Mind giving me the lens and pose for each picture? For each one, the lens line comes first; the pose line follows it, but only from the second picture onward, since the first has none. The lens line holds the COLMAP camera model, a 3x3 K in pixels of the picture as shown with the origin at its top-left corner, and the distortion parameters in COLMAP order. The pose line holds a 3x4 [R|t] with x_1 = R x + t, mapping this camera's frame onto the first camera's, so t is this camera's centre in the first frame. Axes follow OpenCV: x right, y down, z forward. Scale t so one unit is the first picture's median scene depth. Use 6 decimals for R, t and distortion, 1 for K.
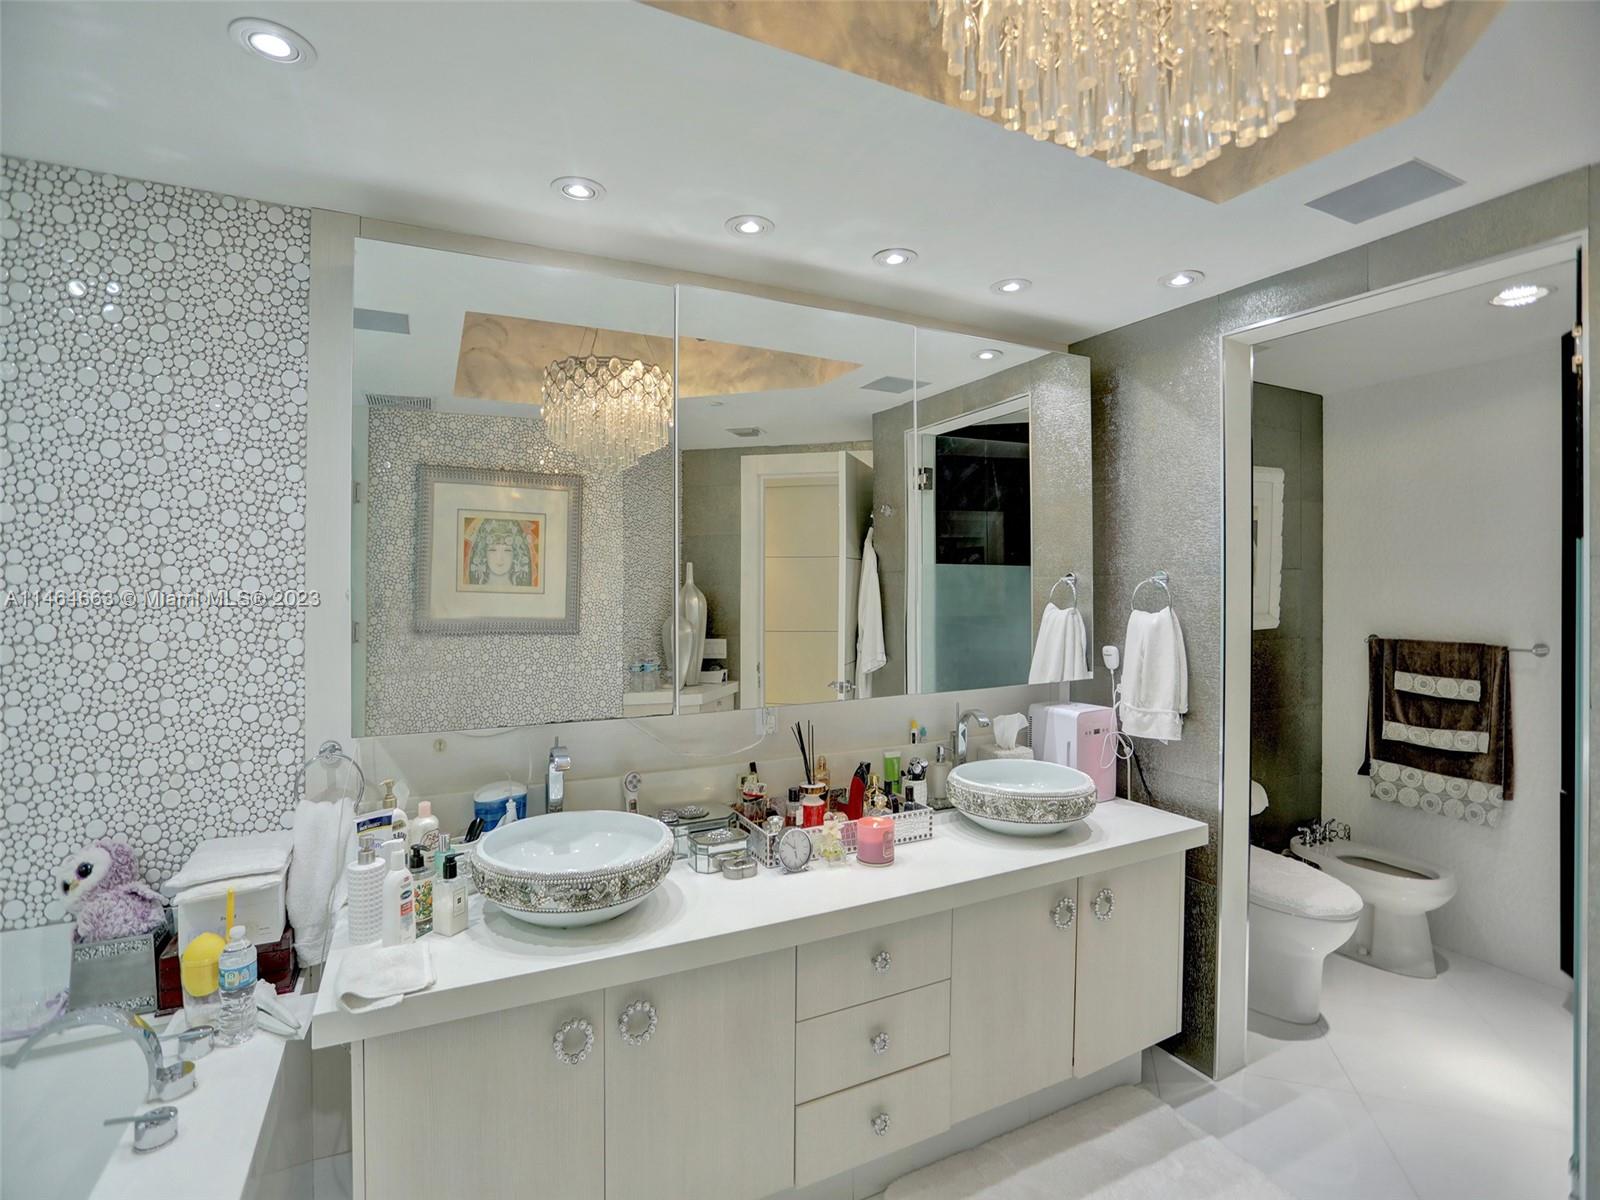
lens RADIAL K [[786.0, 0, 806.5], [0, 786.0, 577.0], [0, 0, 1]] dist [-0.162313, 0.141344]
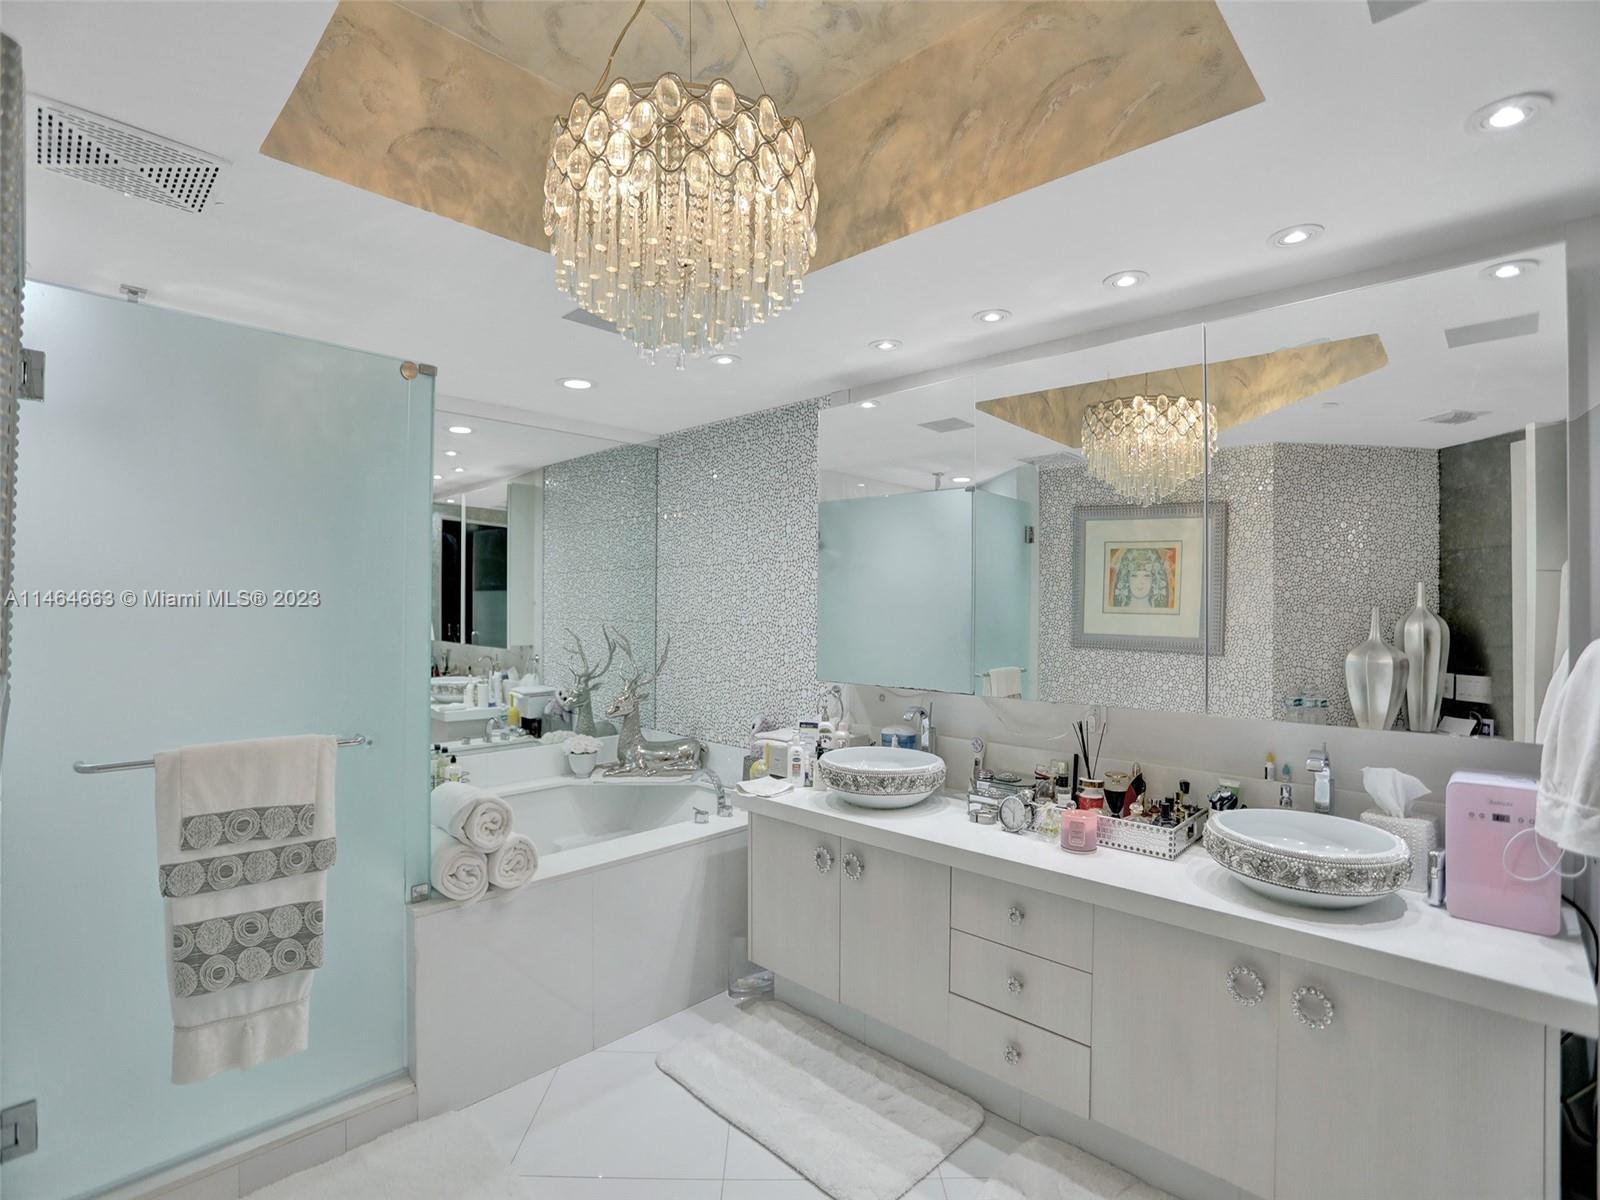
lens RADIAL K [[837.5, 0, 778.5], [0, 837.5, 591.8], [0, 0, 1]] dist [-0.053562, 0.035185]
pose [[0.336637, -0.009924, -0.941582, 0.570440], [-0.009160, 0.999863, -0.013813, 0.010020], [0.941590, 0.013275, 0.336499, 0.097872]]
